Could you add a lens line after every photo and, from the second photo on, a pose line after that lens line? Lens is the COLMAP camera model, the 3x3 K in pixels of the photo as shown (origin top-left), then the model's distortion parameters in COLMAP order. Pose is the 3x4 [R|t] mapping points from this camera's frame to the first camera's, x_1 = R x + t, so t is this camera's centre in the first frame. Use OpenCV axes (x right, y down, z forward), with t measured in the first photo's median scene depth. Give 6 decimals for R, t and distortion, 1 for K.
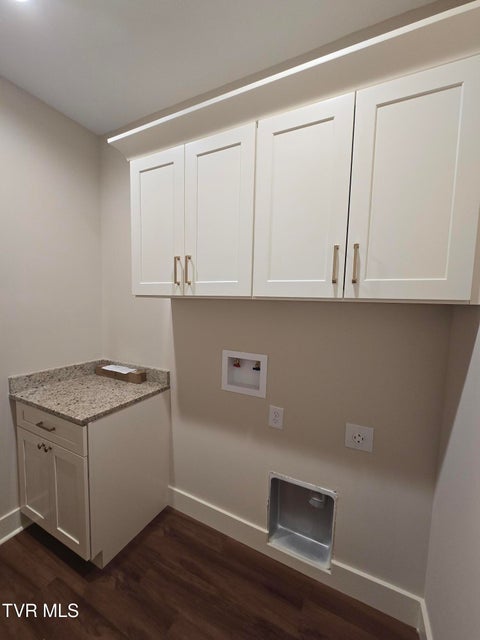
lens RADIAL K [[262.4, 0, 237.3], [0, 262.4, 325.3], [0, 0, 1]] dist [-0.003064, 0.000061]
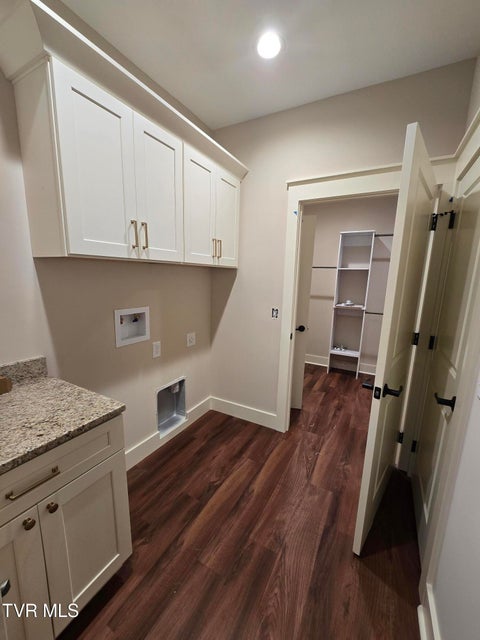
lens RADIAL K [[262.4, 0, 237.3], [0, 262.4, 325.3], [0, 0, 1]] dist [-0.003064, 0.000061]
pose [[0.034920, -0.212280, 0.976585, -1.221334], [0.064006, 0.975650, 0.209788, -0.042918], [-0.997338, 0.055181, 0.047656, 0.517622]]
